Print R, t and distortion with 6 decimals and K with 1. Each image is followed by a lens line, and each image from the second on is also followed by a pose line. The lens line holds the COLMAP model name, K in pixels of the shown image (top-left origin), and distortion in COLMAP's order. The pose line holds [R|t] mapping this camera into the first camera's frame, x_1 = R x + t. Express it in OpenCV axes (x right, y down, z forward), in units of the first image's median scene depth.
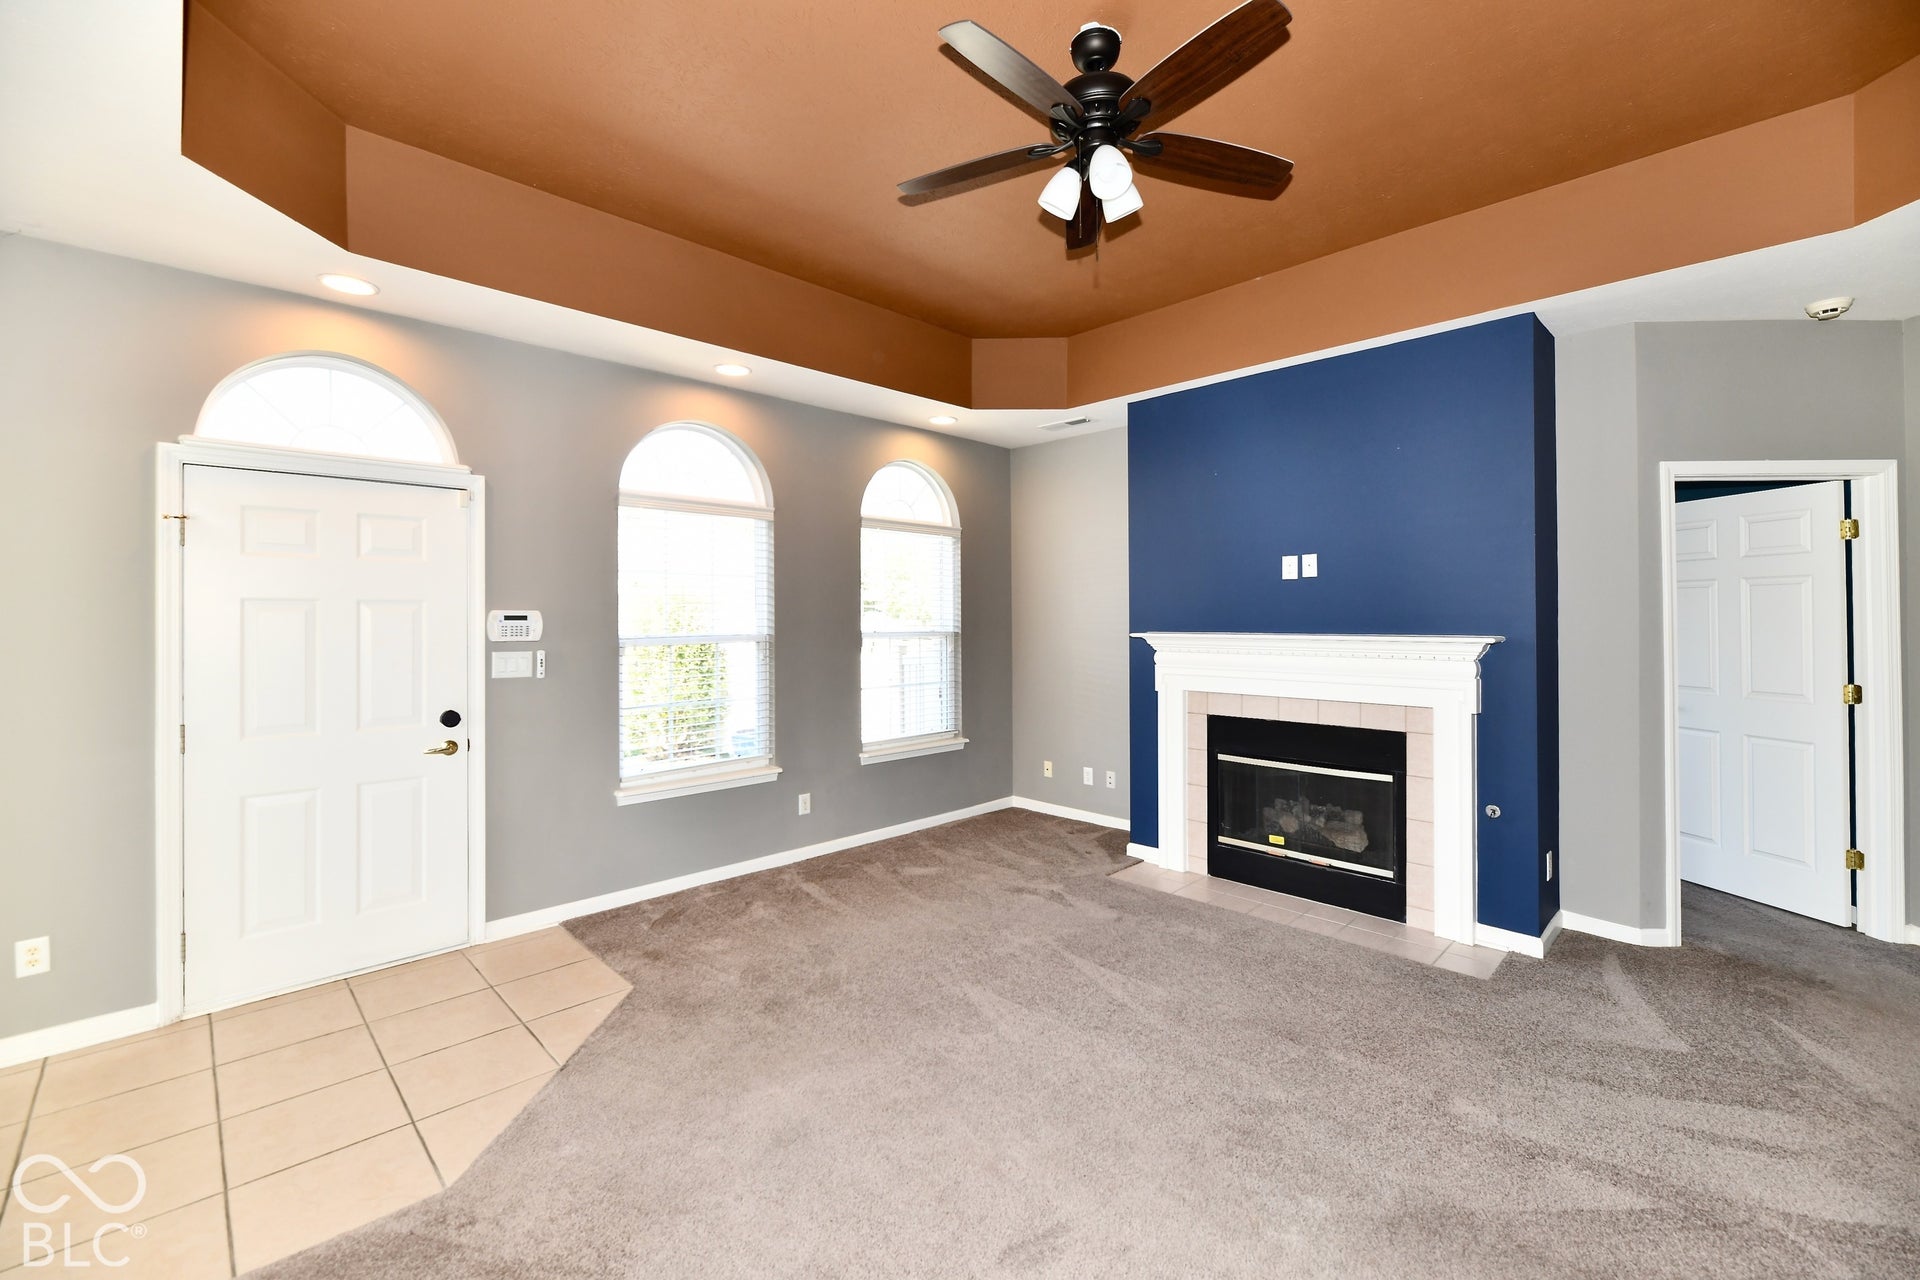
lens RADIAL K [[794.9, 0, 966.9], [0, 794.9, 621.2], [0, 0, 1]] dist [-0.003379, -0.001334]
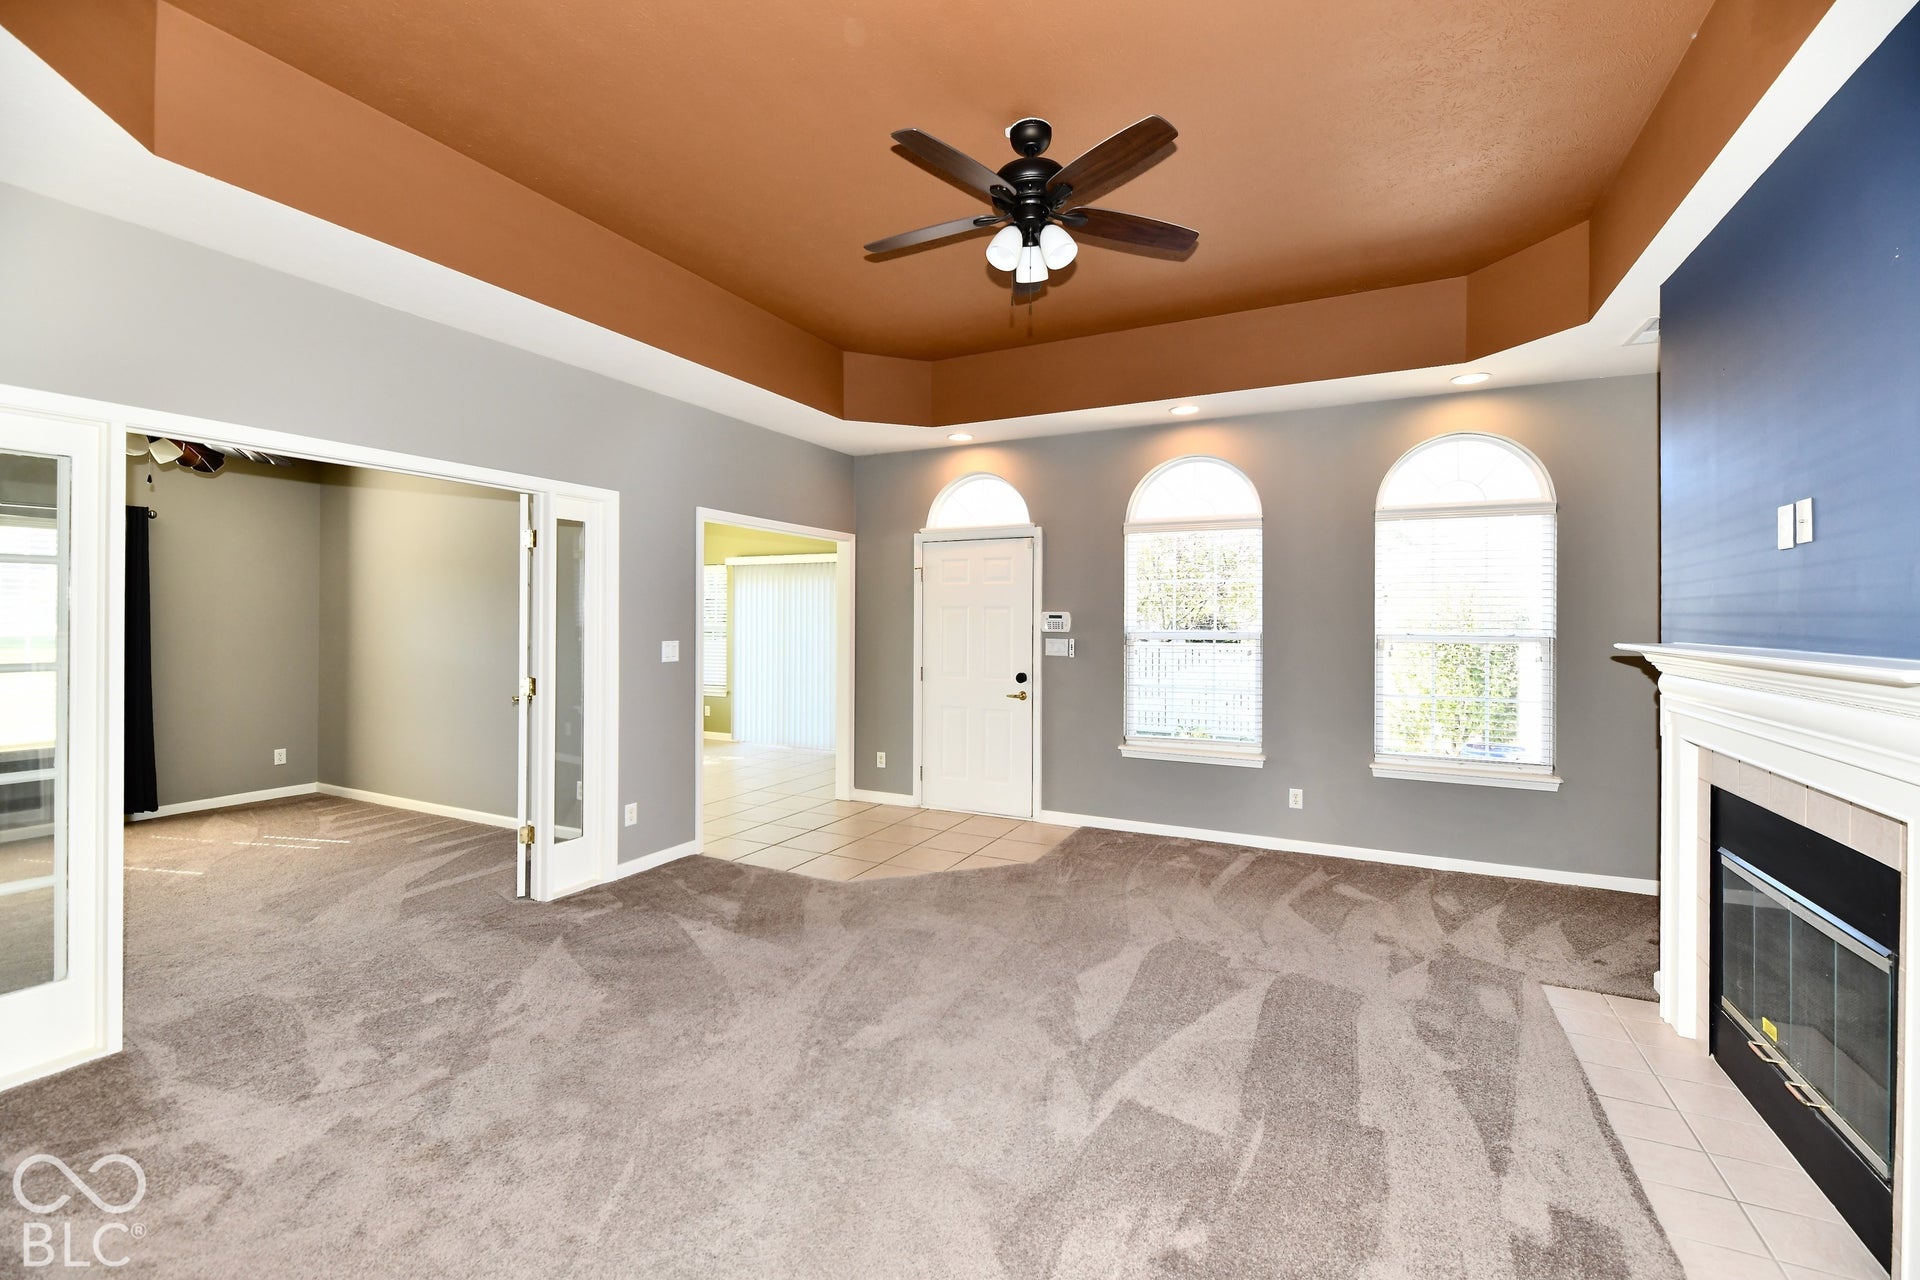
lens RADIAL K [[794.9, 0, 975.4], [0, 794.9, 626.5], [0, 0, 1]] dist [-0.003379, -0.001334]
pose [[0.327593, 0.014437, -0.944709, 0.833120], [-0.008541, 0.999888, 0.012318, -0.003091], [0.944780, 0.004033, 0.327680, 0.354810]]
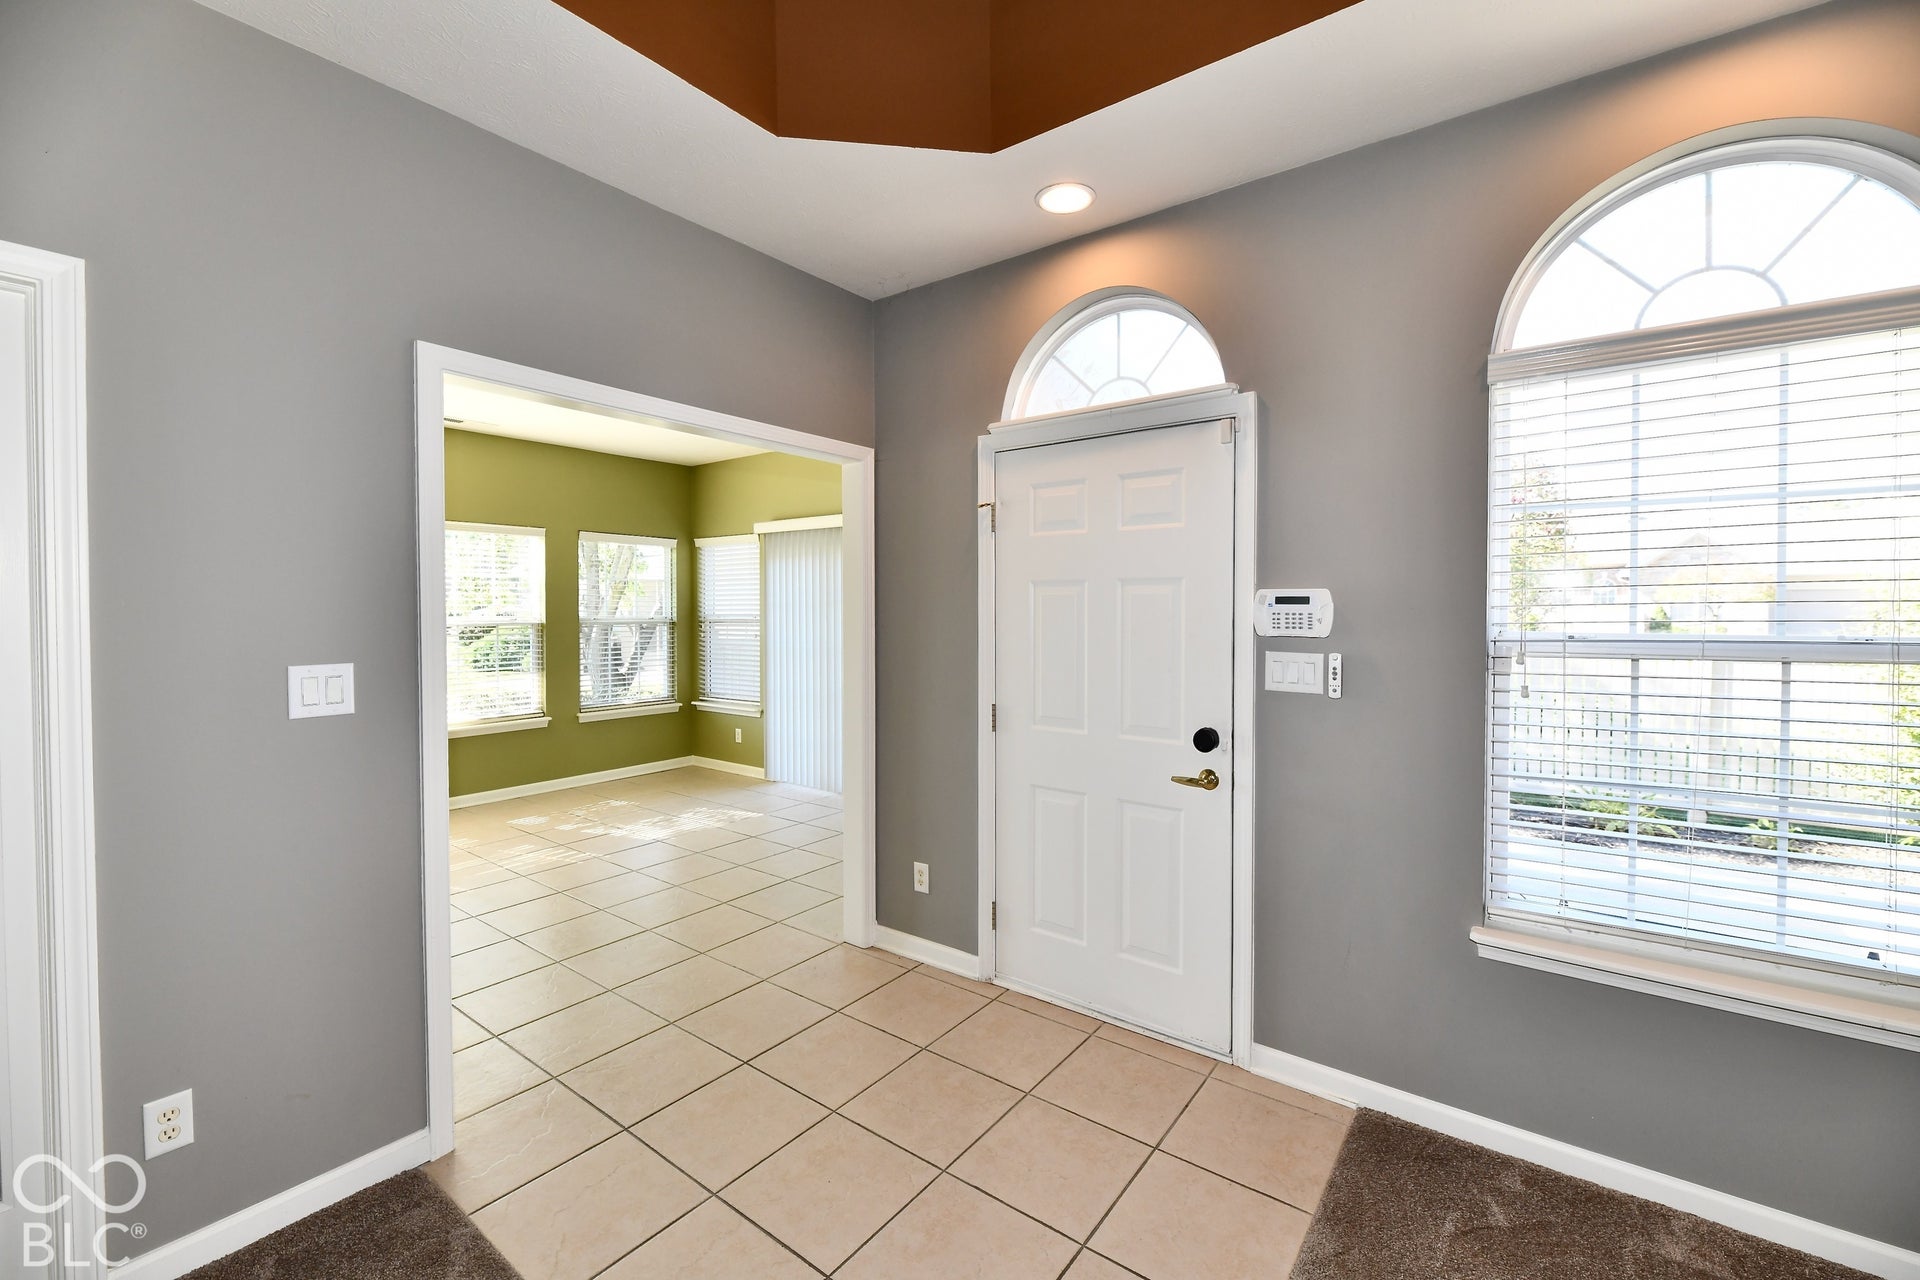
lens RADIAL K [[794.9, 0, 972.7], [0, 794.9, 623.6], [0, 0, 1]] dist [-0.003379, -0.001334]
pose [[0.150887, 0.024068, -0.988258, 0.030072], [-0.003338, 0.999710, 0.023837, 0.000127], [0.988545, -0.000298, 0.150923, 0.650564]]
